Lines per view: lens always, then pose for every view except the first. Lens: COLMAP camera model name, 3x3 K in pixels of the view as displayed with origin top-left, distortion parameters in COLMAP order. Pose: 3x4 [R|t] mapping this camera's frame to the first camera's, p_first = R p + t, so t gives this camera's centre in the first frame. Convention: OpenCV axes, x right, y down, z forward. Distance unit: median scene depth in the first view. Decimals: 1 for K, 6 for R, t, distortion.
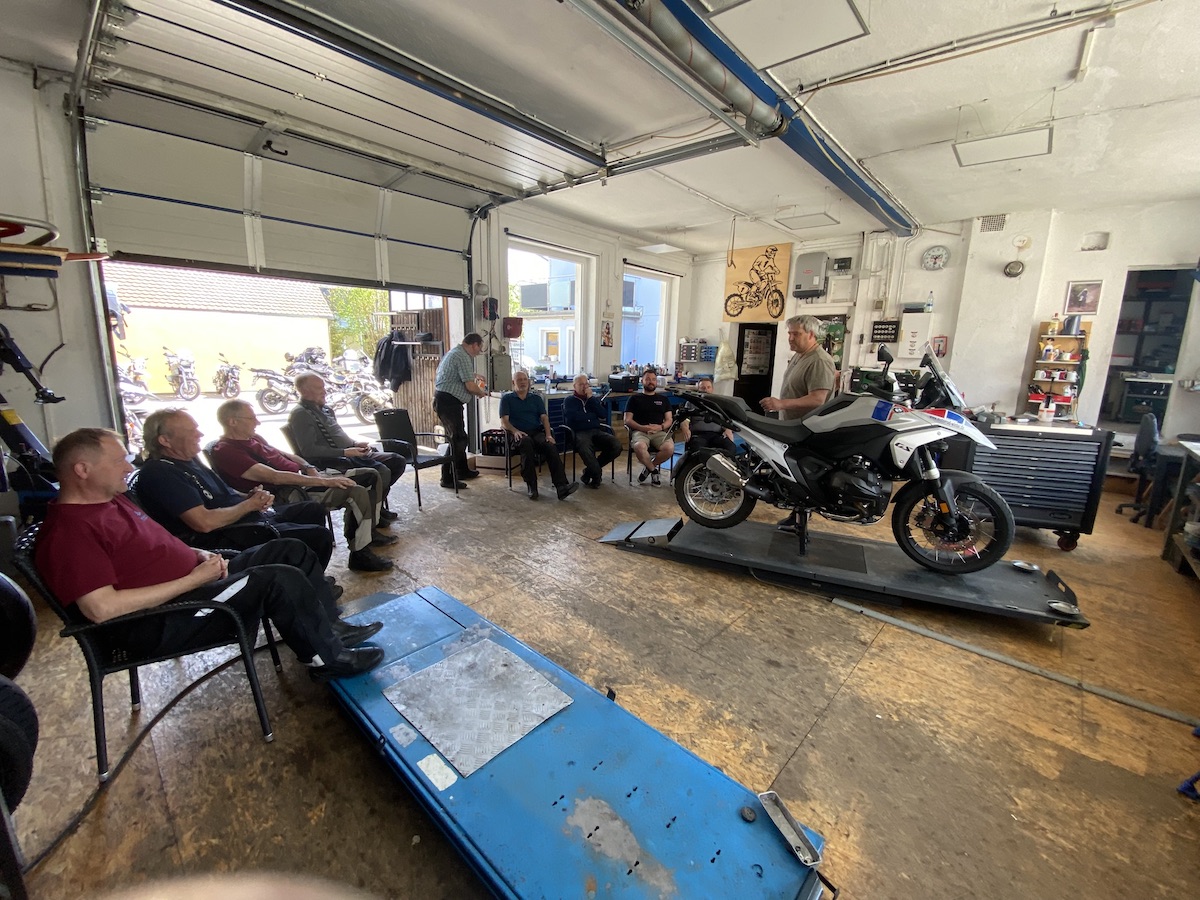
lens RADIAL K [[484.5, 0, 600.0], [0, 484.5, 450.0], [0, 0, 1]] dist [0.019877, -0.020654]
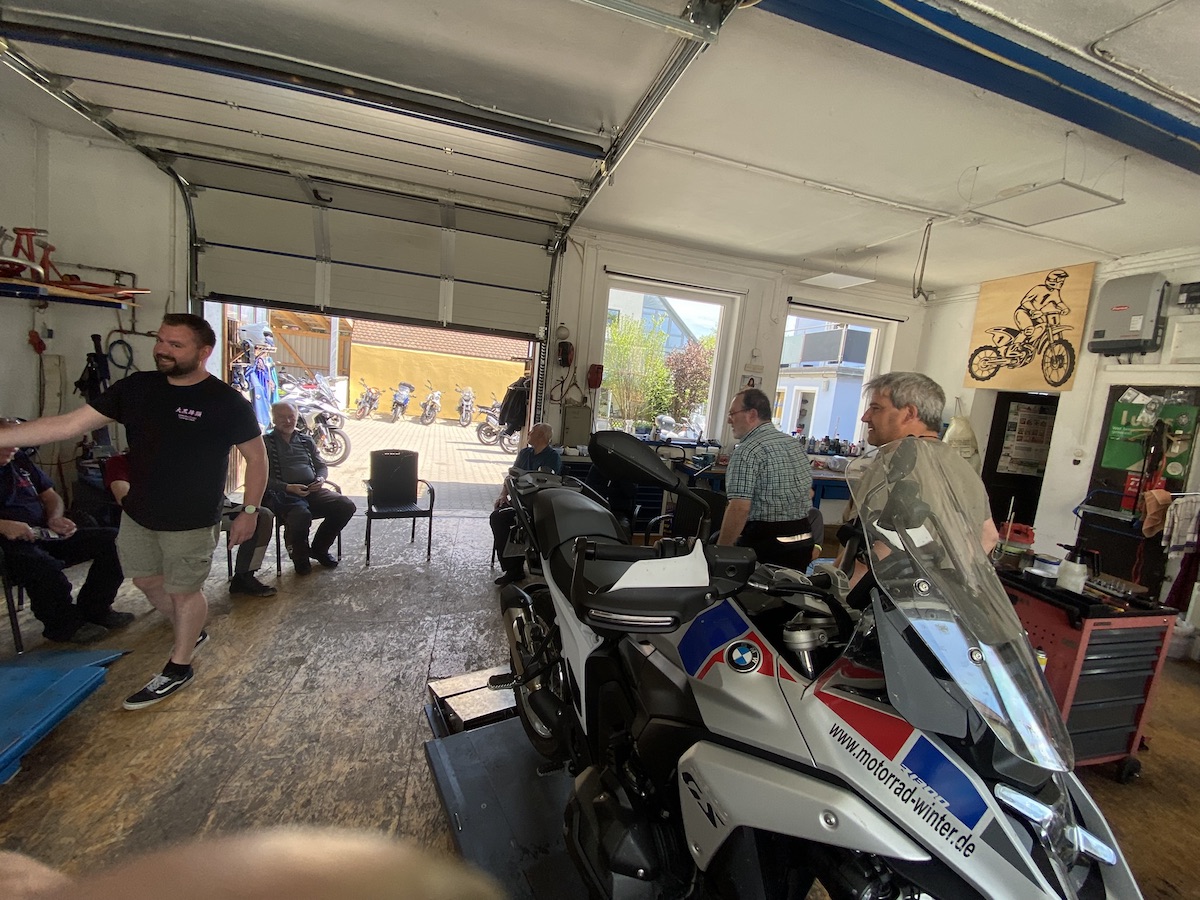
lens RADIAL K [[484.5, 0, 600.0], [0, 484.5, 450.0], [0, 0, 1]] dist [0.019877, -0.020654]
pose [[0.832903, 0.127303, -0.538578, 0.277741], [-0.187886, 0.980428, -0.058819, -0.070030], [0.520550, 0.150182, 0.840520, 0.281297]]
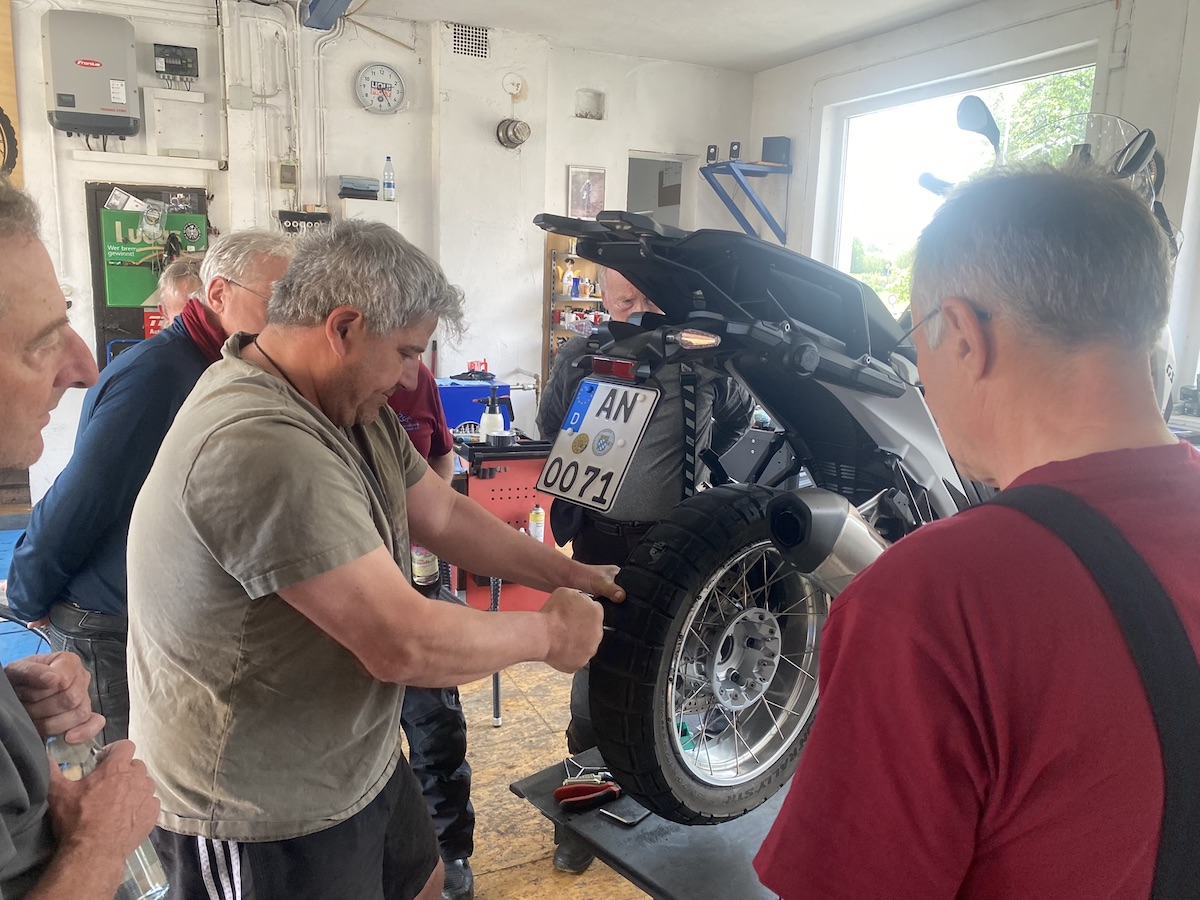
lens RADIAL K [[919.1, 0, 598.2], [0, 919.1, 466.8], [0, 0, 1]] dist [0.005282, 0.006094]
pose [[0.408073, -0.193138, 0.892286, -0.113060], [0.168919, 0.976464, 0.134106, -0.105812], [-0.897186, 0.095999, 0.431093, 0.422581]]
